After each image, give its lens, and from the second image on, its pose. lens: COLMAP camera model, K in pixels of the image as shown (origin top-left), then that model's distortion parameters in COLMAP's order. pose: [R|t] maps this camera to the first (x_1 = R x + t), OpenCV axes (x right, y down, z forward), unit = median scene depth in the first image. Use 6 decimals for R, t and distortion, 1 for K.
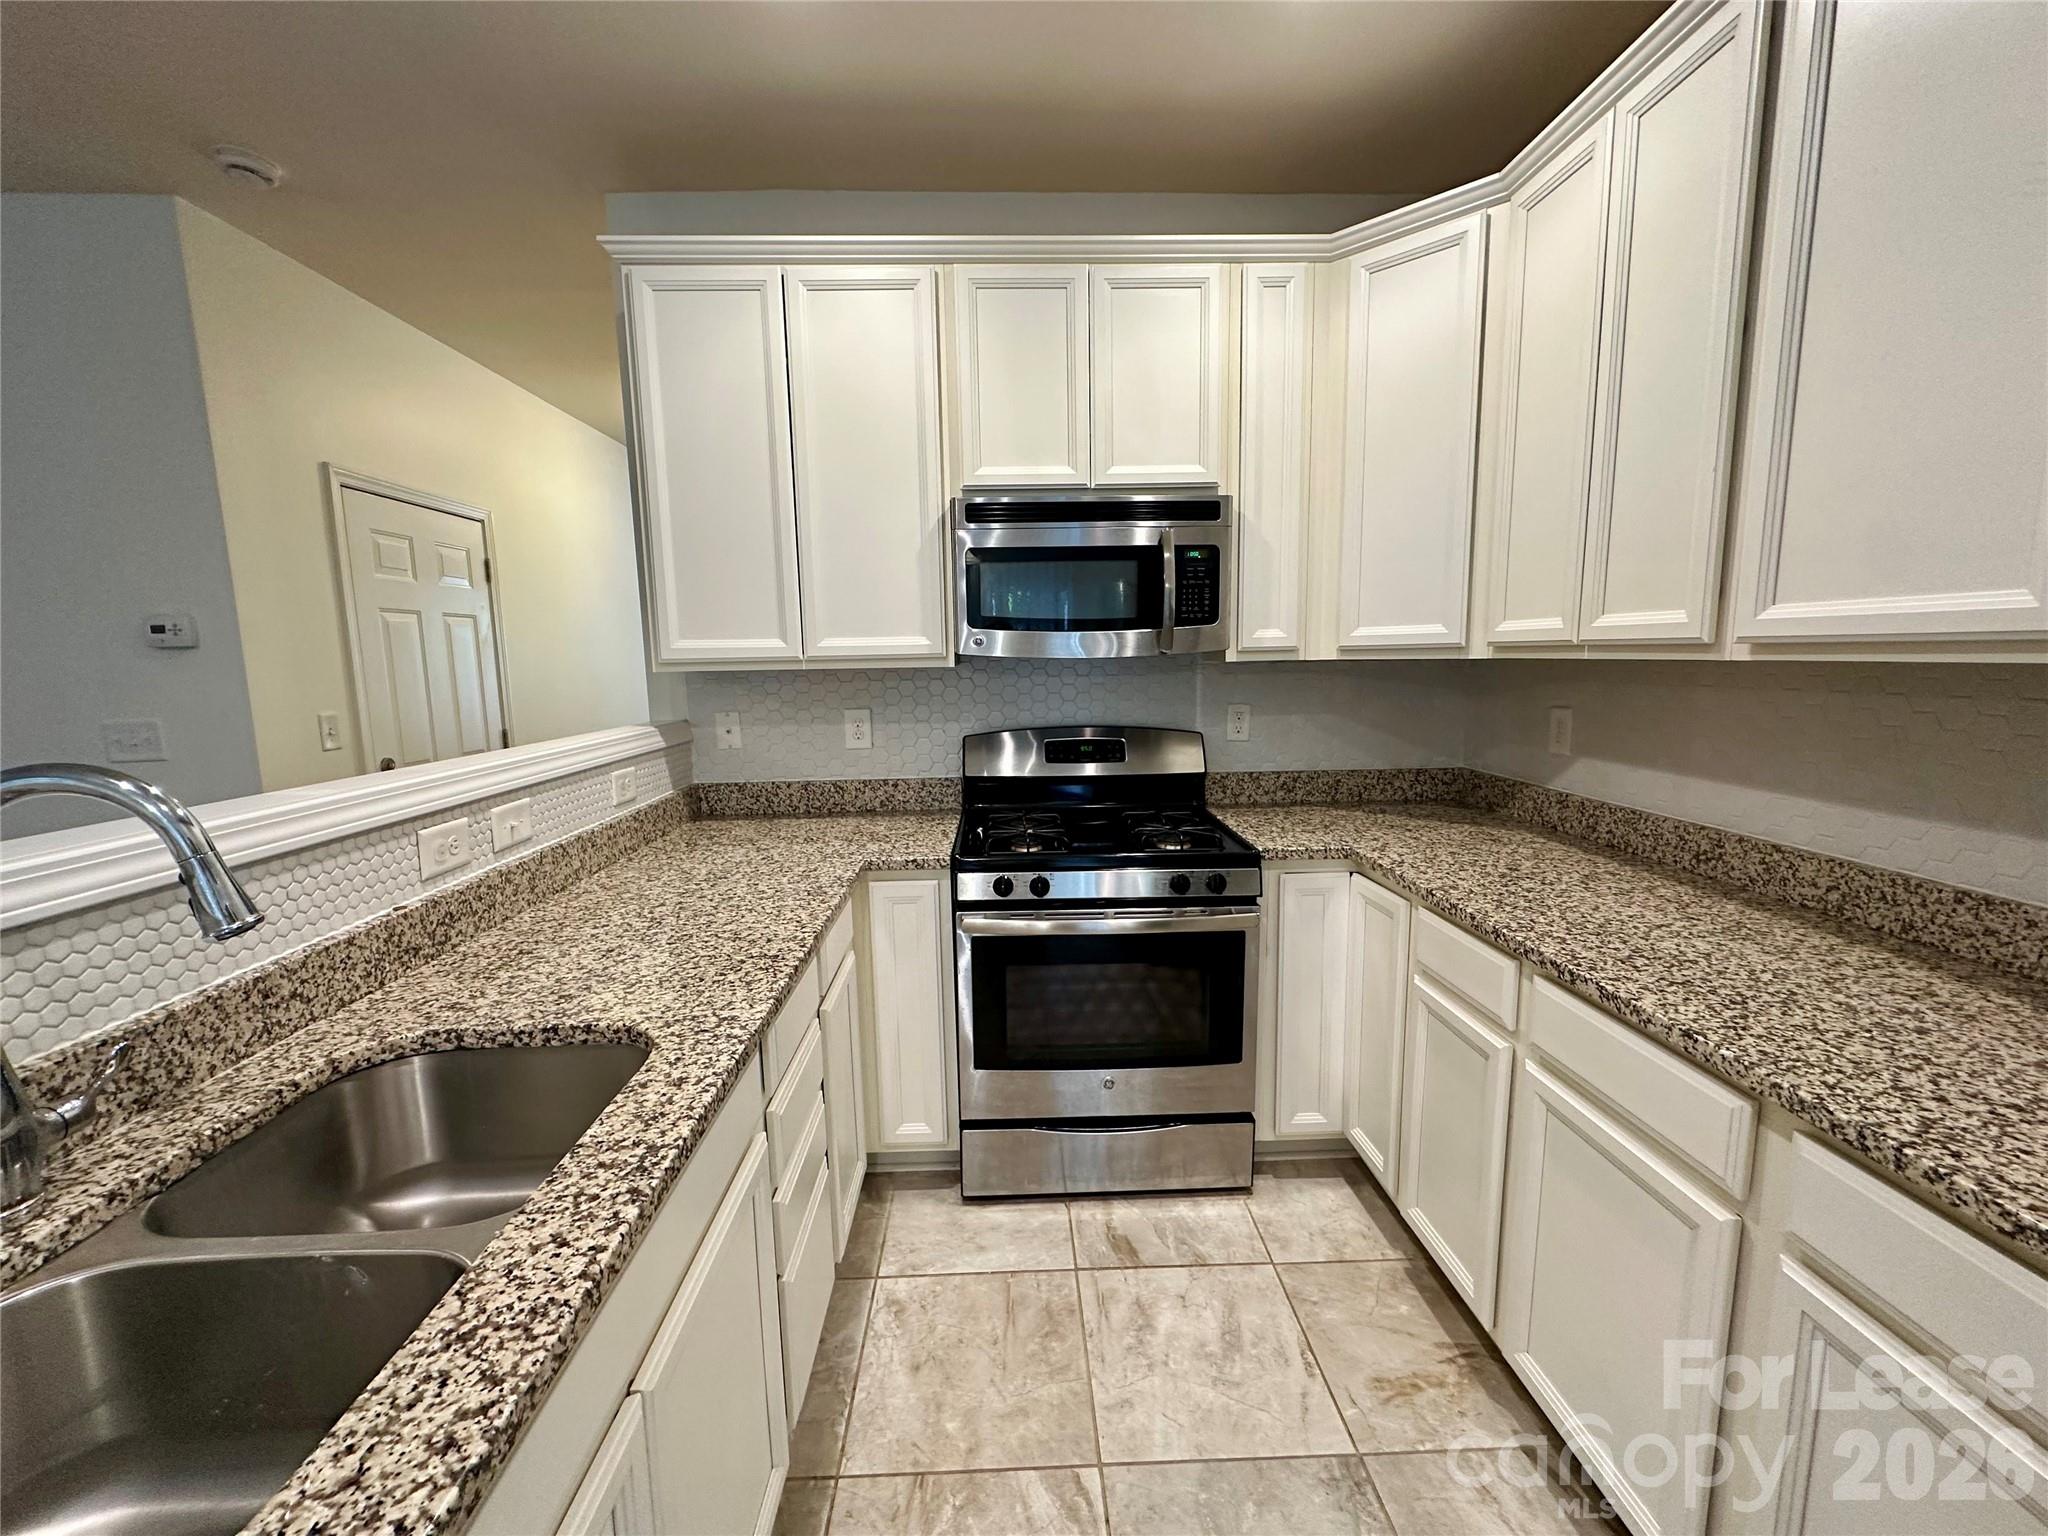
lens RADIAL K [[816.2, 0, 1022.7], [0, 816.2, 767.2], [0, 0, 1]] dist [-0.002529, 0.000188]
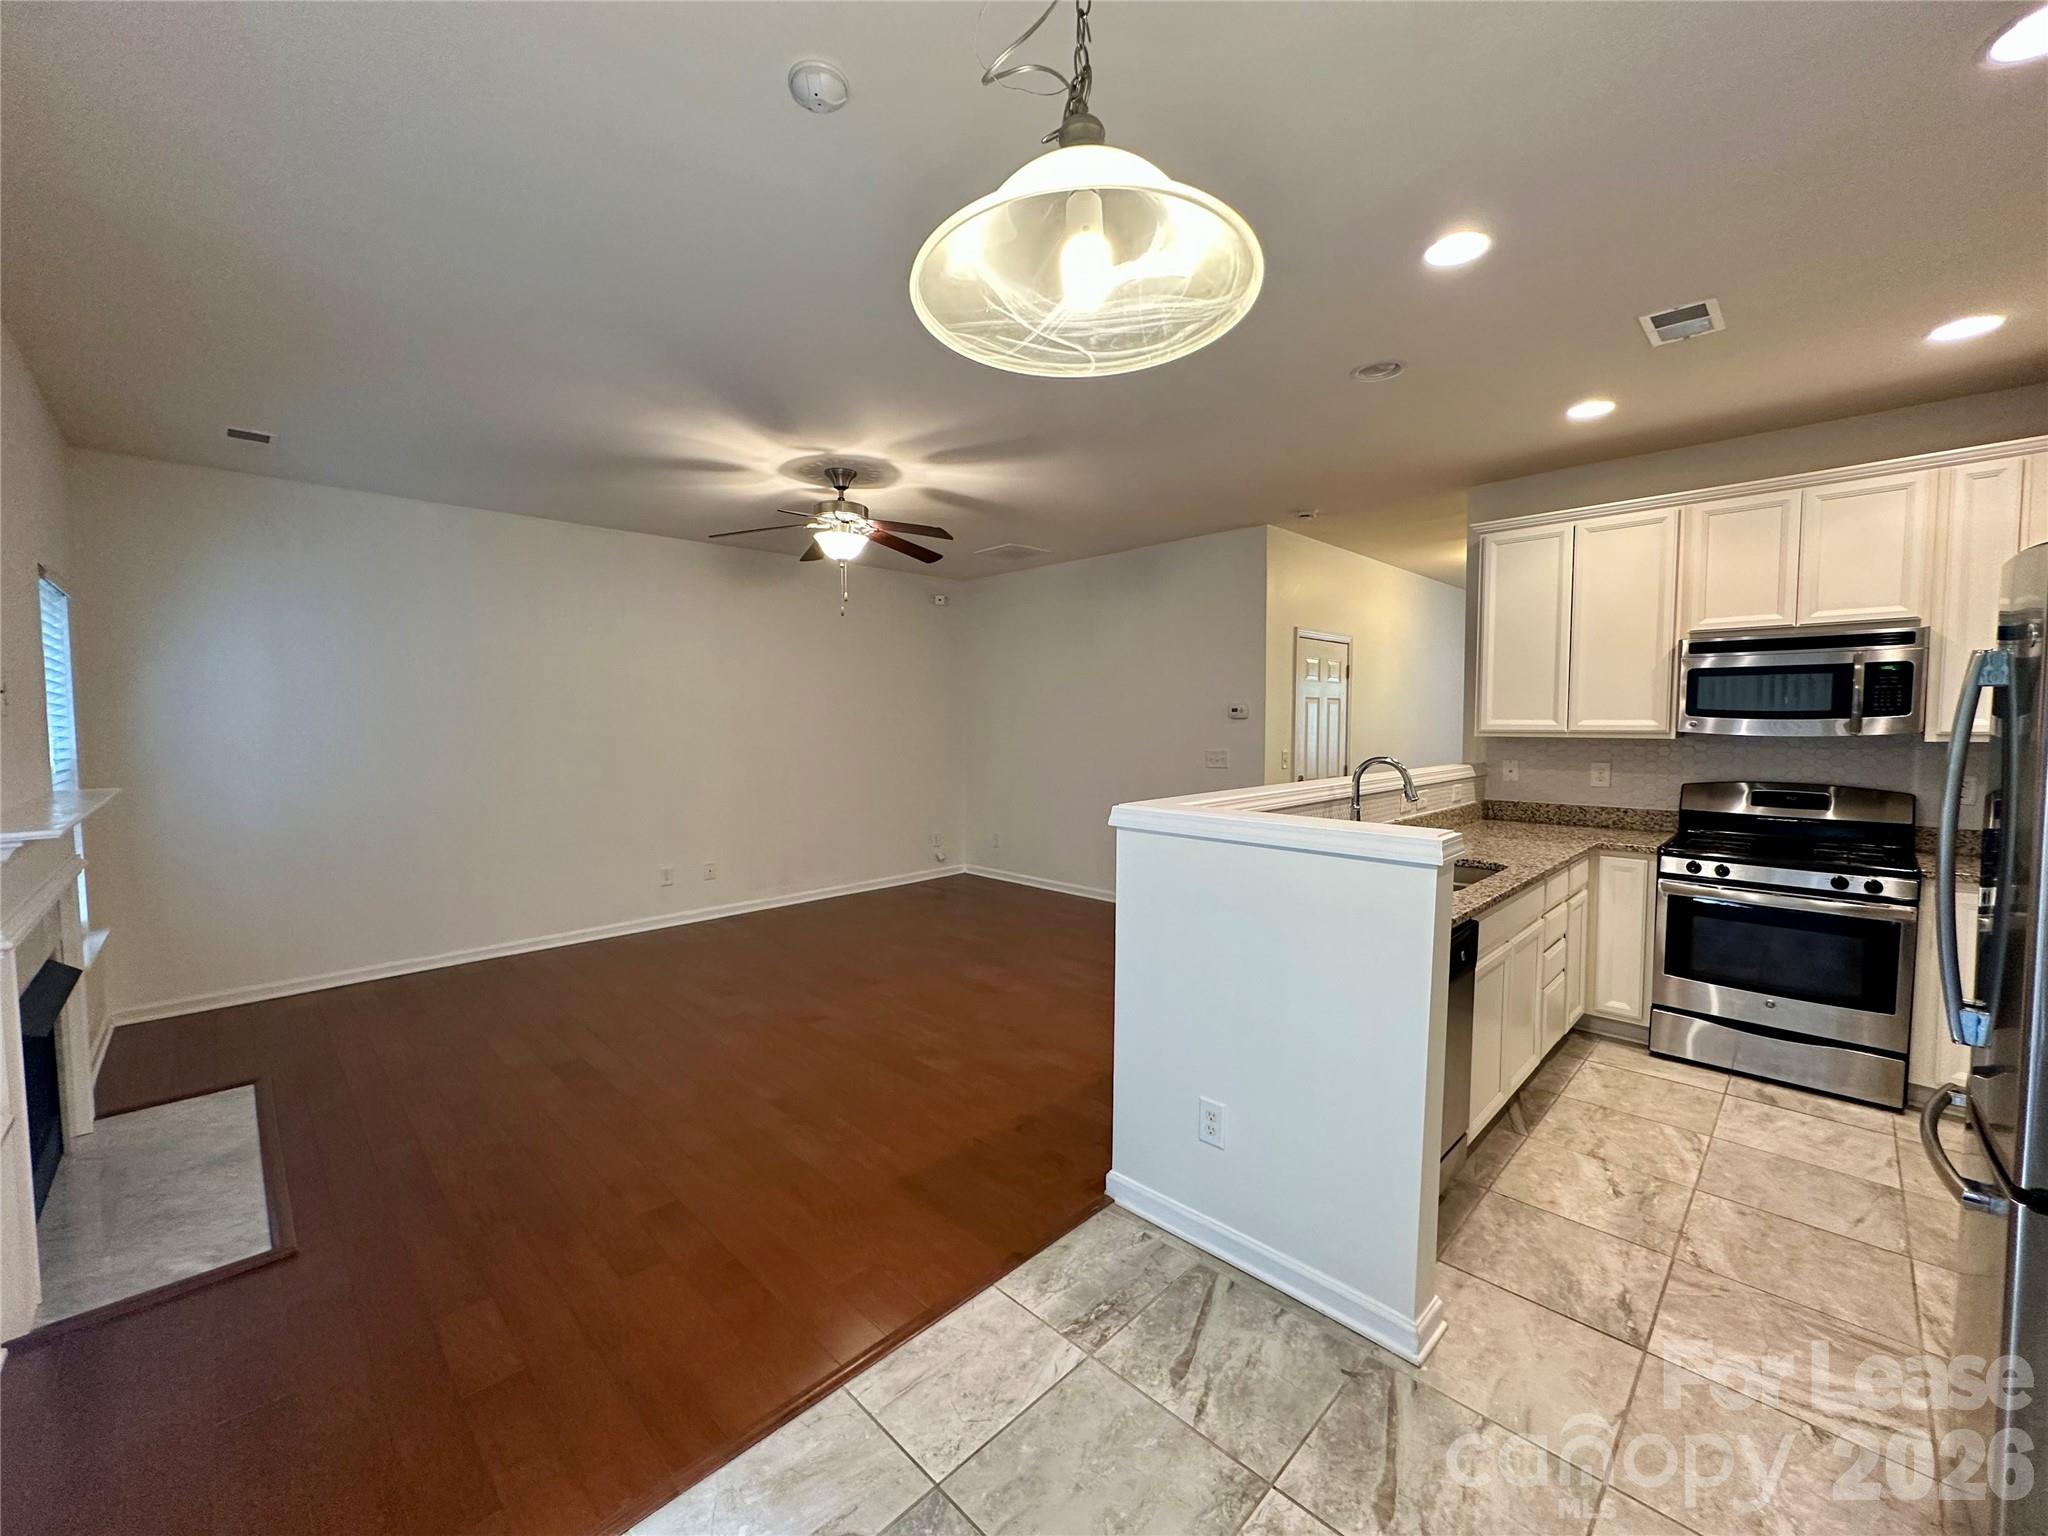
lens RADIAL K [[816.2, 0, 1022.7], [0, 816.2, 767.2], [0, 0, 1]] dist [-0.002529, 0.000188]
pose [[0.686421, 0.059085, -0.724800, 0.236449], [-0.107233, 0.994022, -0.020523, 0.122690], [0.719254, 0.091809, 0.688654, -1.213619]]
